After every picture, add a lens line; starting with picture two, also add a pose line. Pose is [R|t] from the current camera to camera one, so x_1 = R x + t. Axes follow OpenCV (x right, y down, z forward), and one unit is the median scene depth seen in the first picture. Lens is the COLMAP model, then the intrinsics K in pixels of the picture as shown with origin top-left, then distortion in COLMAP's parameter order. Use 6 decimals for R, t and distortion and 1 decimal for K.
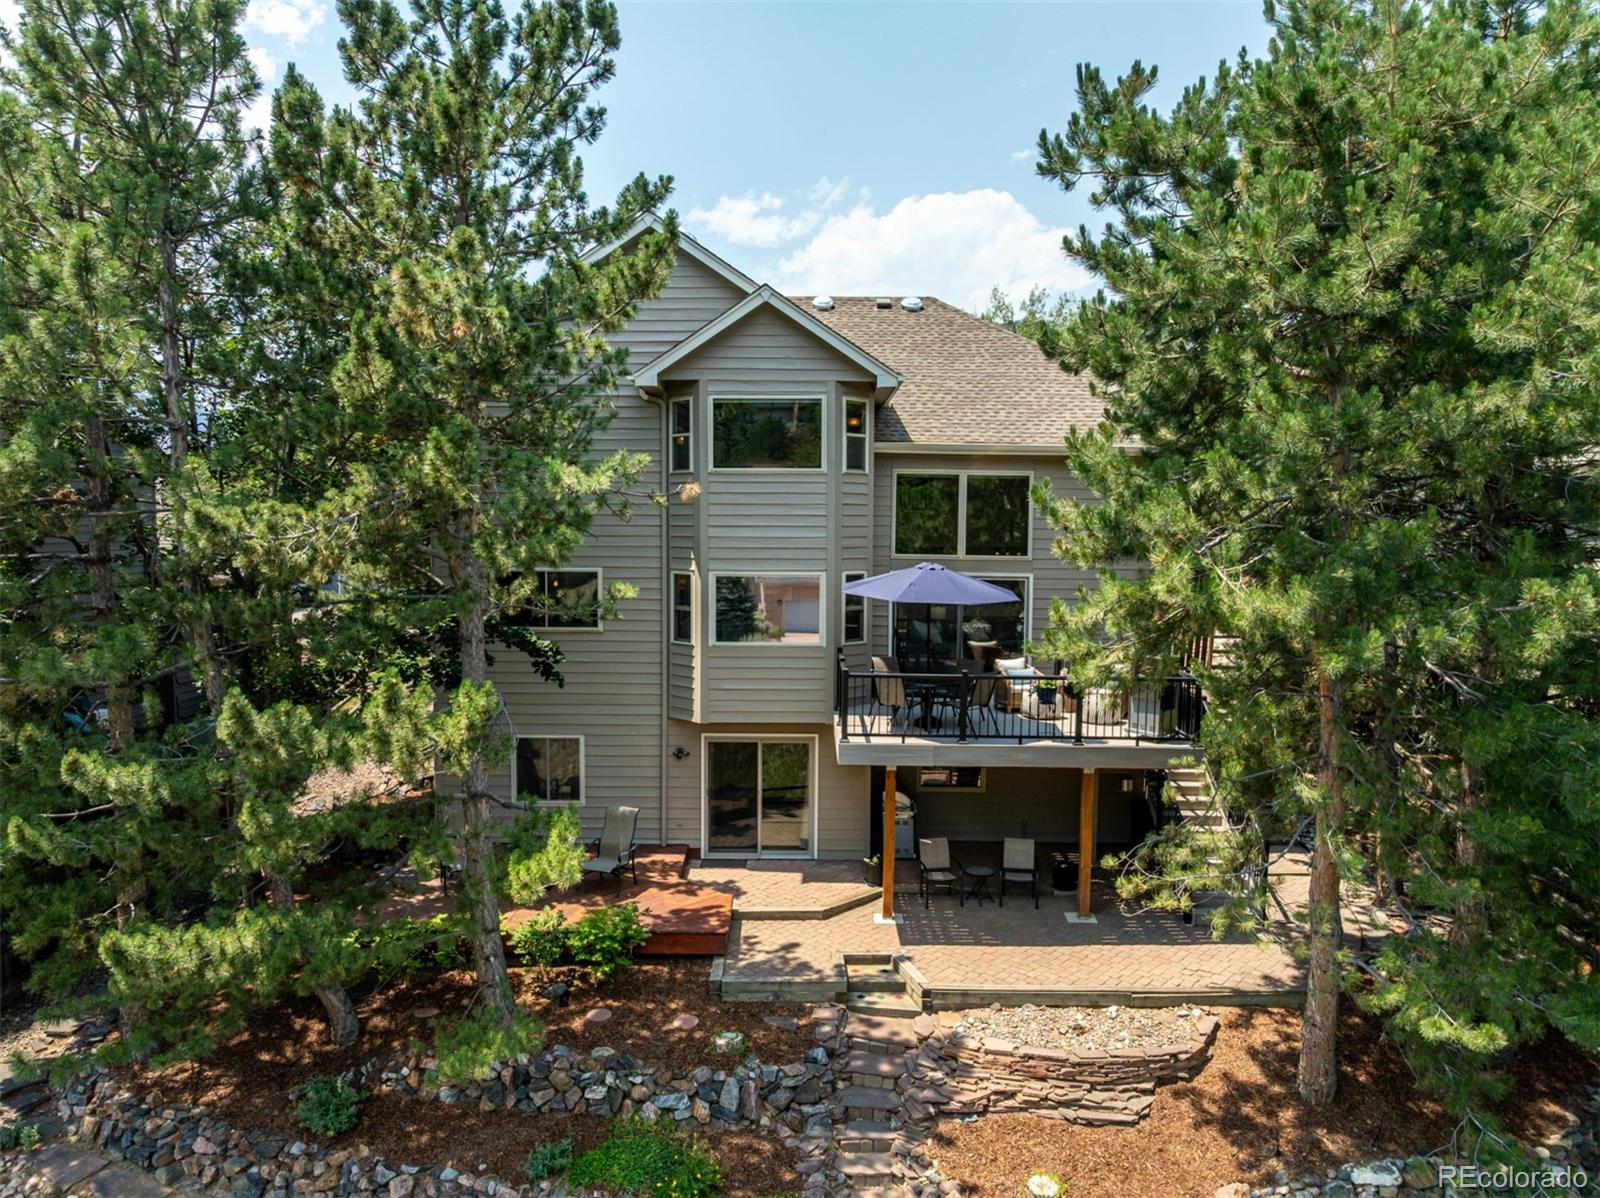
lens RADIAL K [[1131.6, 0, 799.7], [0, 1131.6, 588.4], [0, 0, 1]] dist [-0.069124, 0.038102]
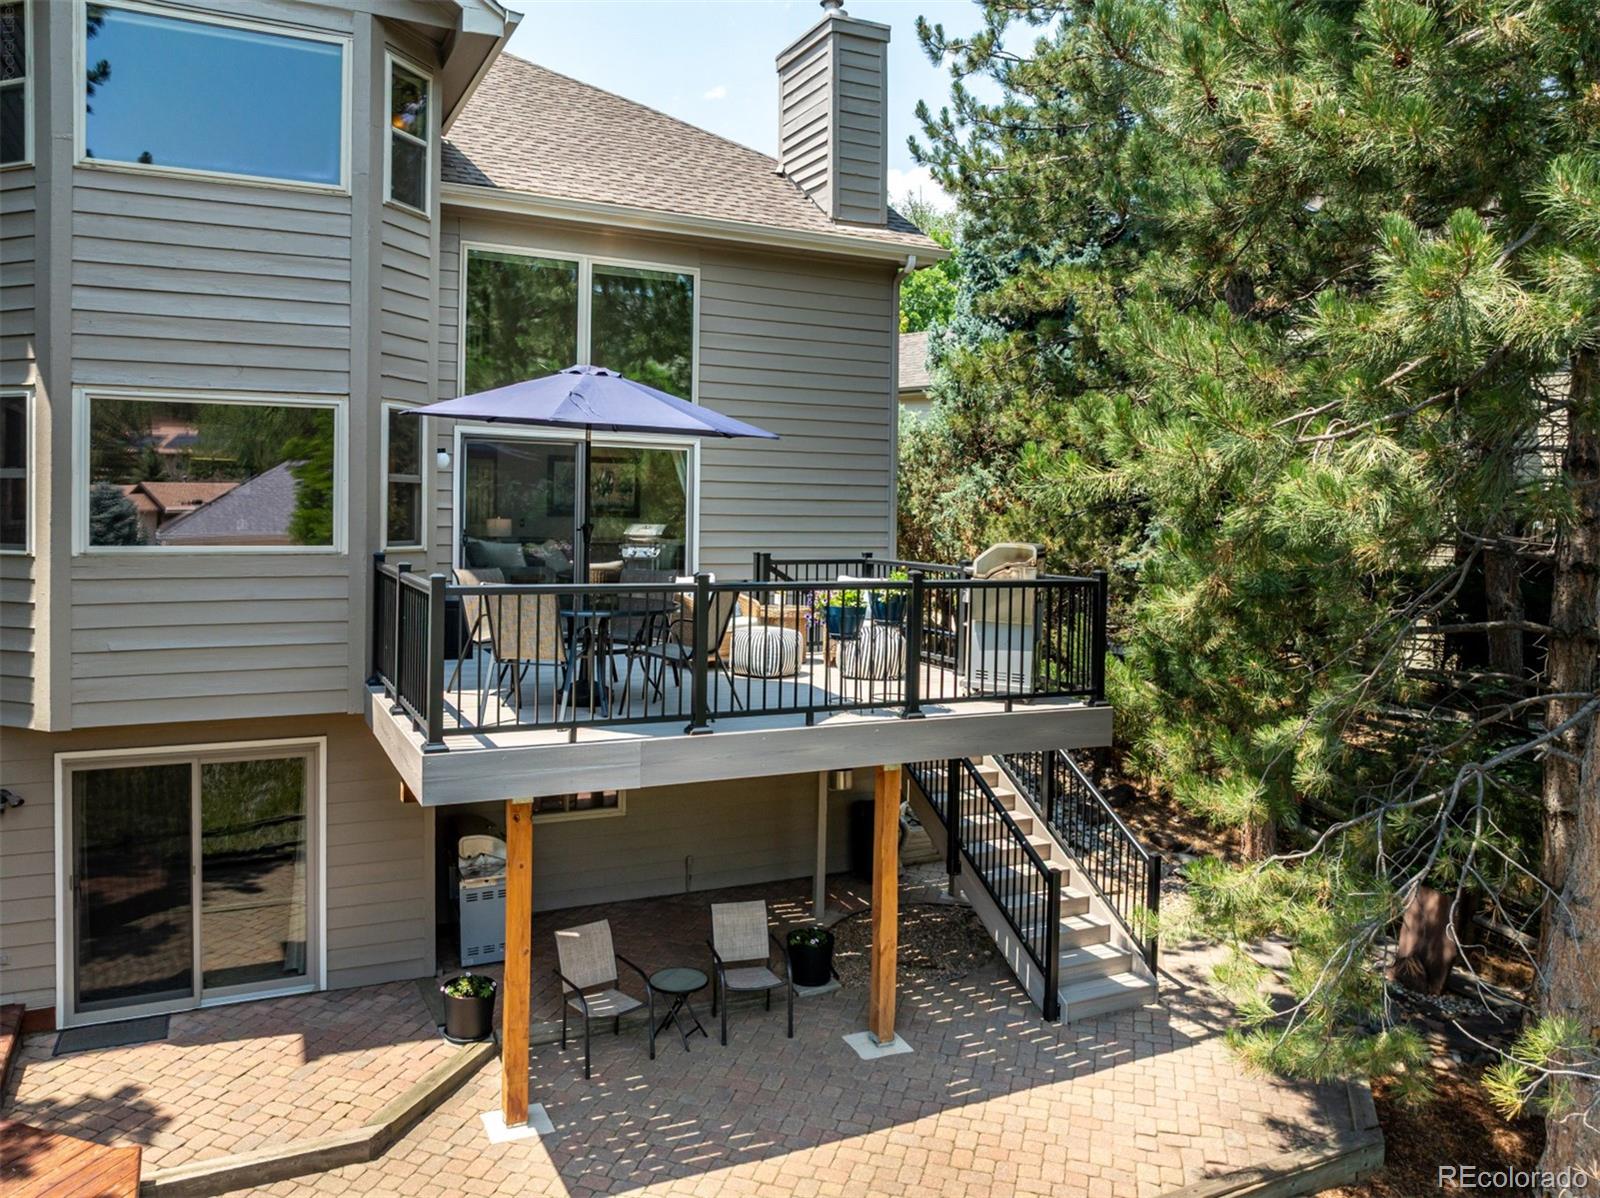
lens RADIAL K [[1127.6, 0, 758.0], [0, 1127.6, 532.8], [0, 0, 1]] dist [-0.057699, 0.033643]
pose [[0.895872, -0.000952, 0.444311, -0.033129], [0.017150, 0.999327, -0.032439, 0.062329], [-0.443981, 0.036681, 0.895285, 0.502397]]
